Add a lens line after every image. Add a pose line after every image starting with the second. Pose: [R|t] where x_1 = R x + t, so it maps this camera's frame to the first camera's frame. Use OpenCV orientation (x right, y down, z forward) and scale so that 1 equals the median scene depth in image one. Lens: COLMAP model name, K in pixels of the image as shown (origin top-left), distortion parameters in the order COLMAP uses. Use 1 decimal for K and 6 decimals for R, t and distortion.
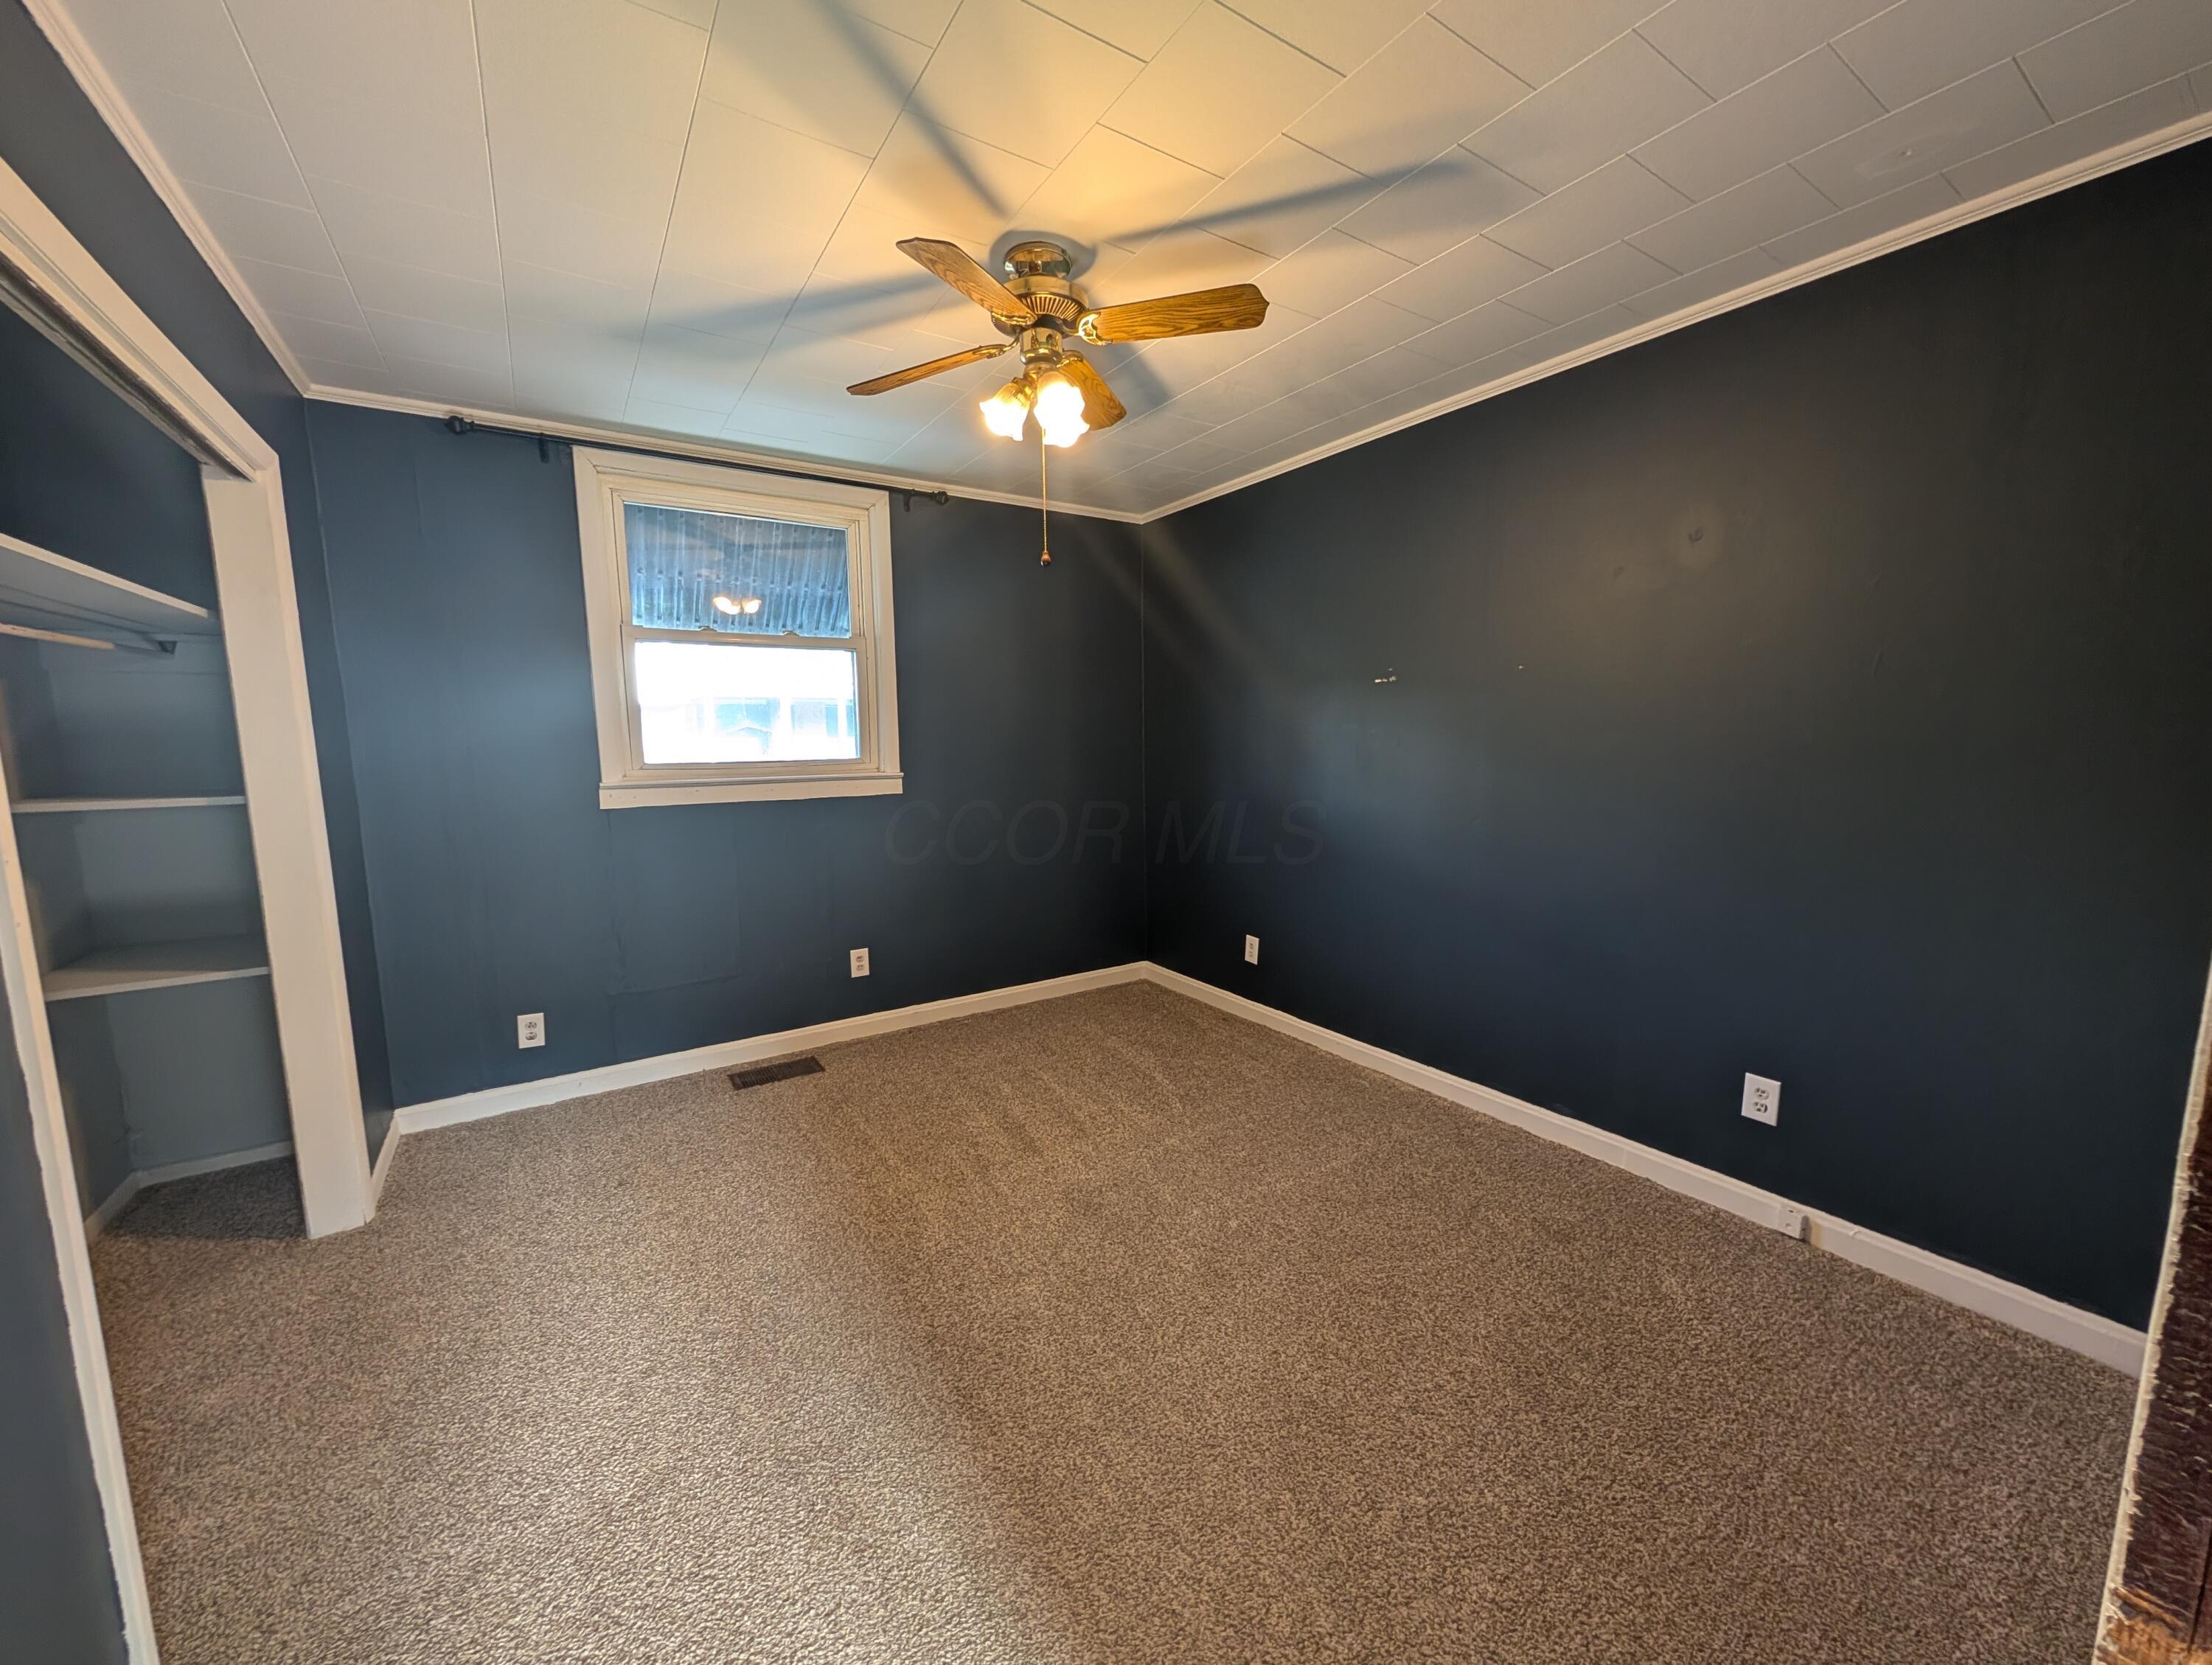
lens RADIAL K [[785.3, 0, 1106.3], [0, 785.3, 819.1], [0, 0, 1]] dist [-0.001256, -0.000108]
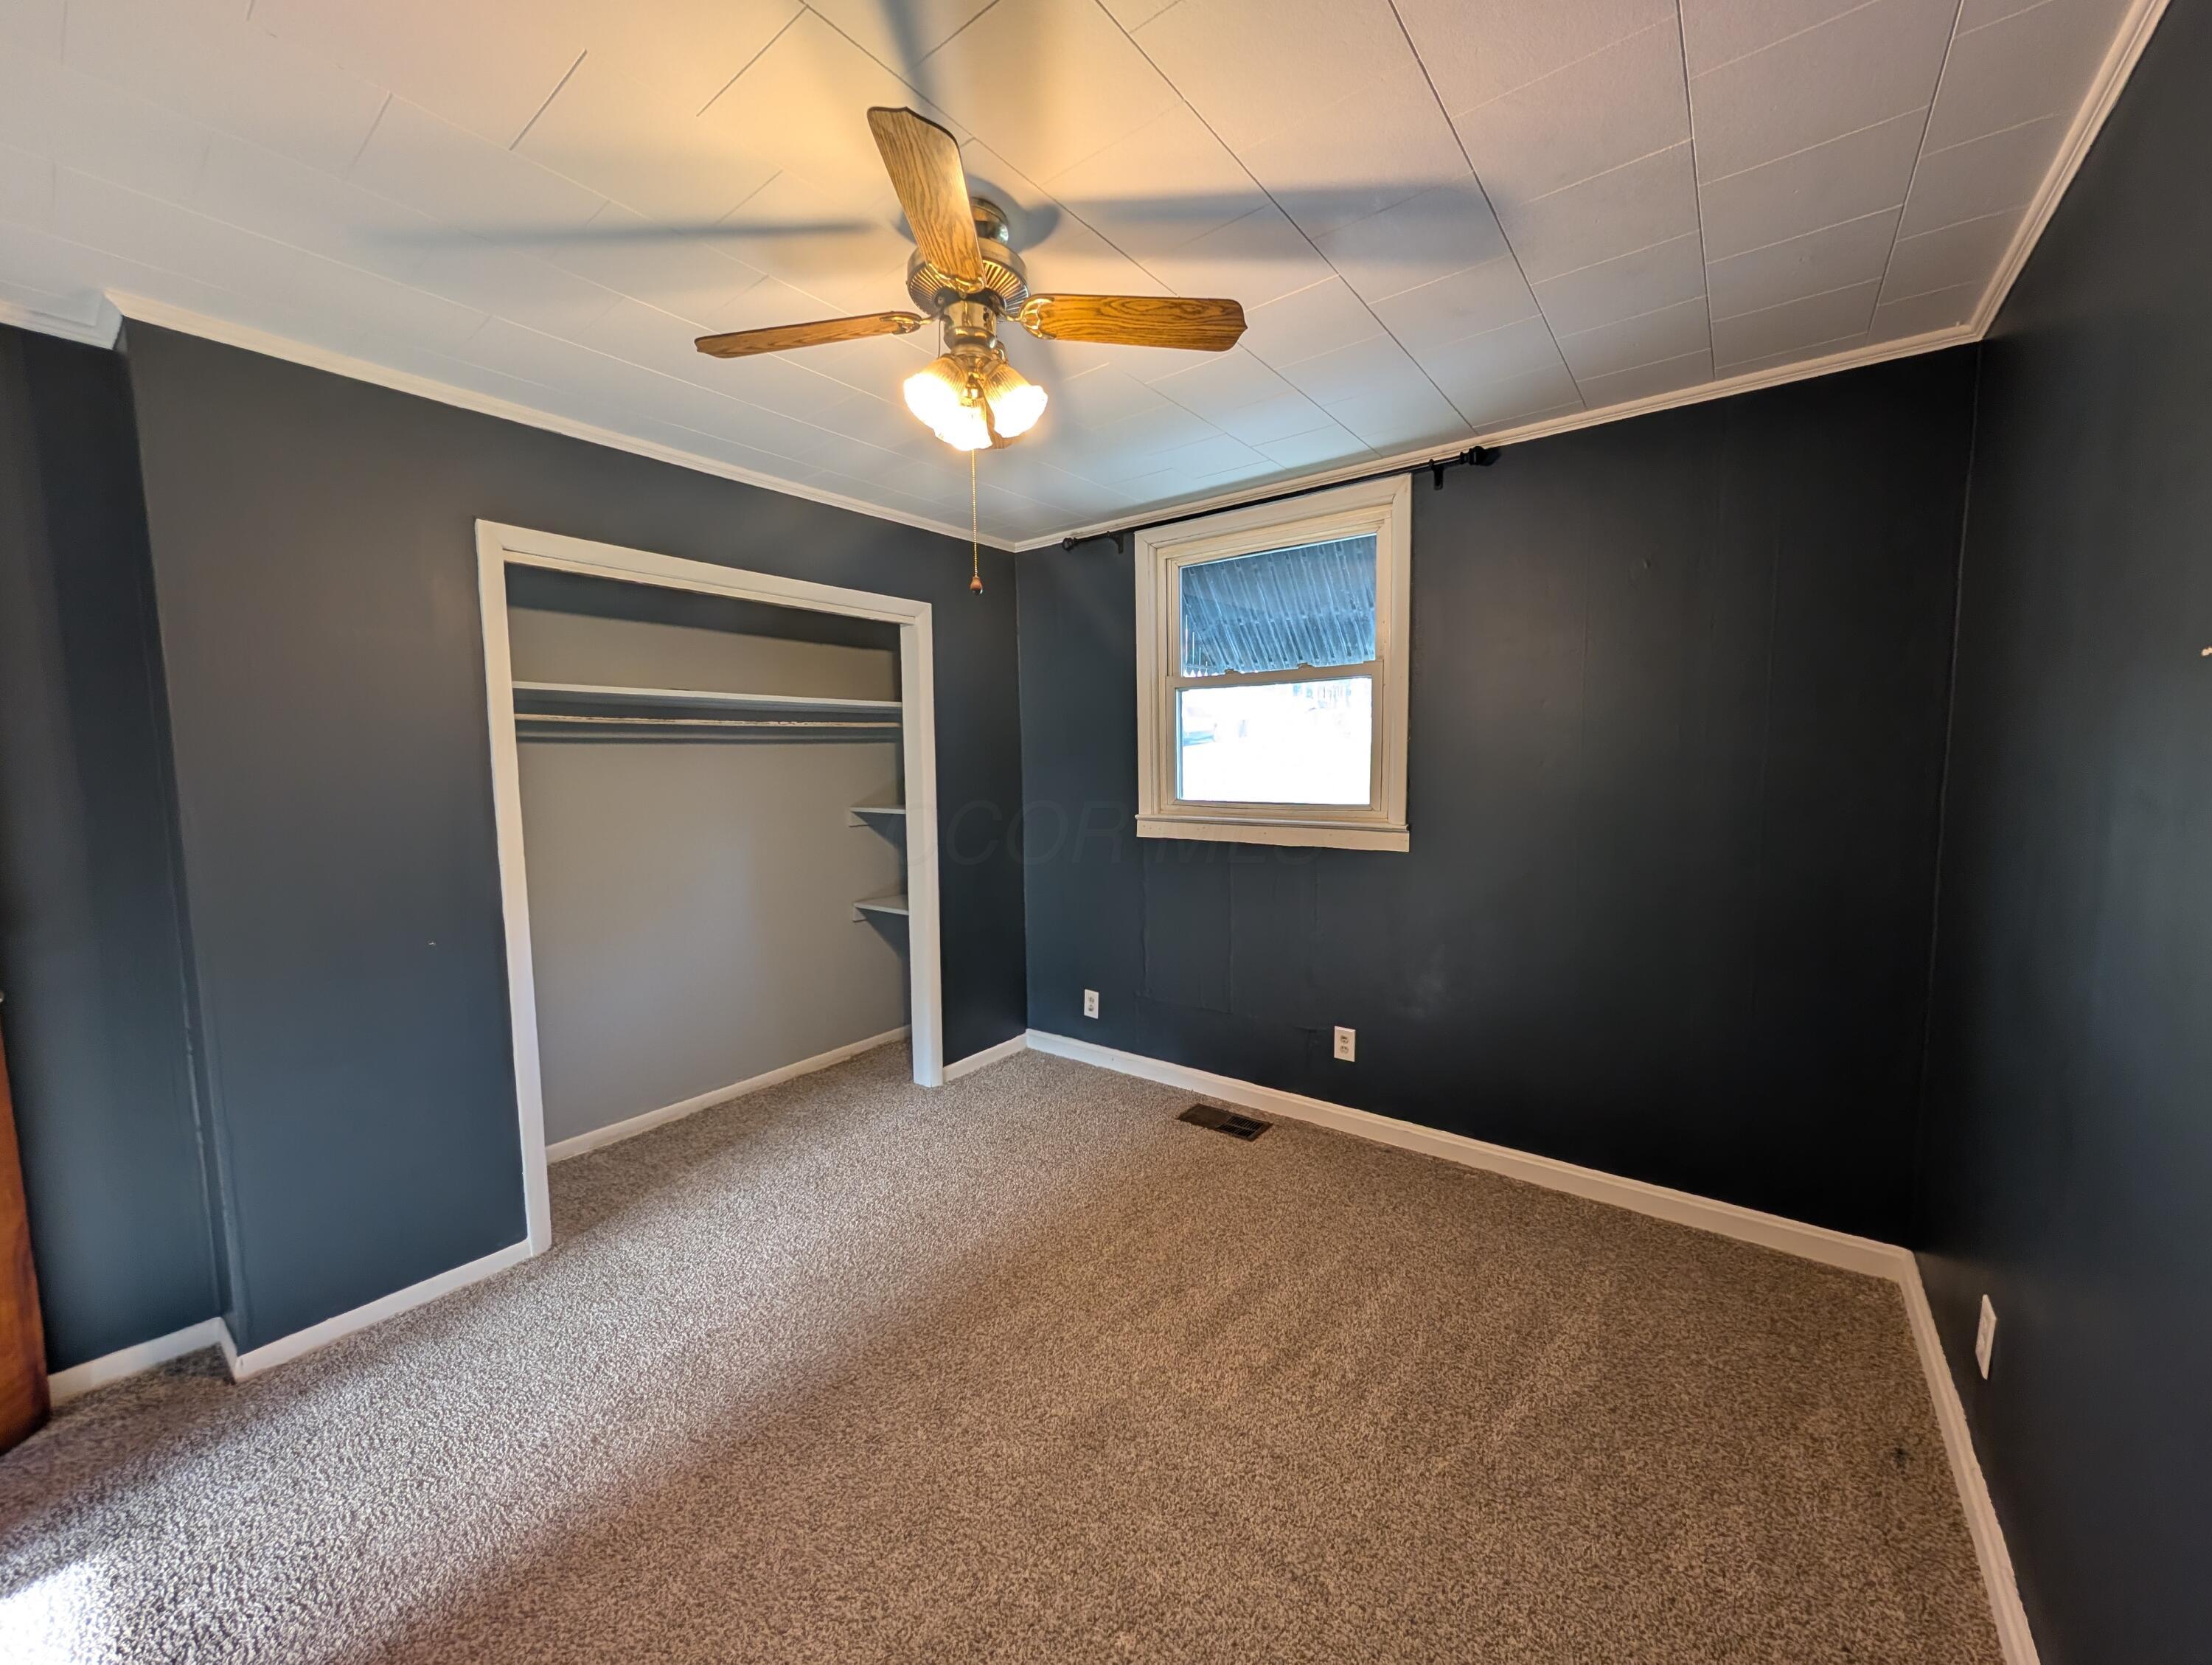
lens RADIAL K [[809.9, 0, 1106.0], [0, 809.9, 832.5], [0, 0, 1]] dist [0.000267, 0.000019]
pose [[0.364996, 0.089178, -0.926728, 0.441604], [-0.096990, 0.993628, 0.057416, -0.080337], [0.925943, 0.068927, 0.371320, 0.479135]]
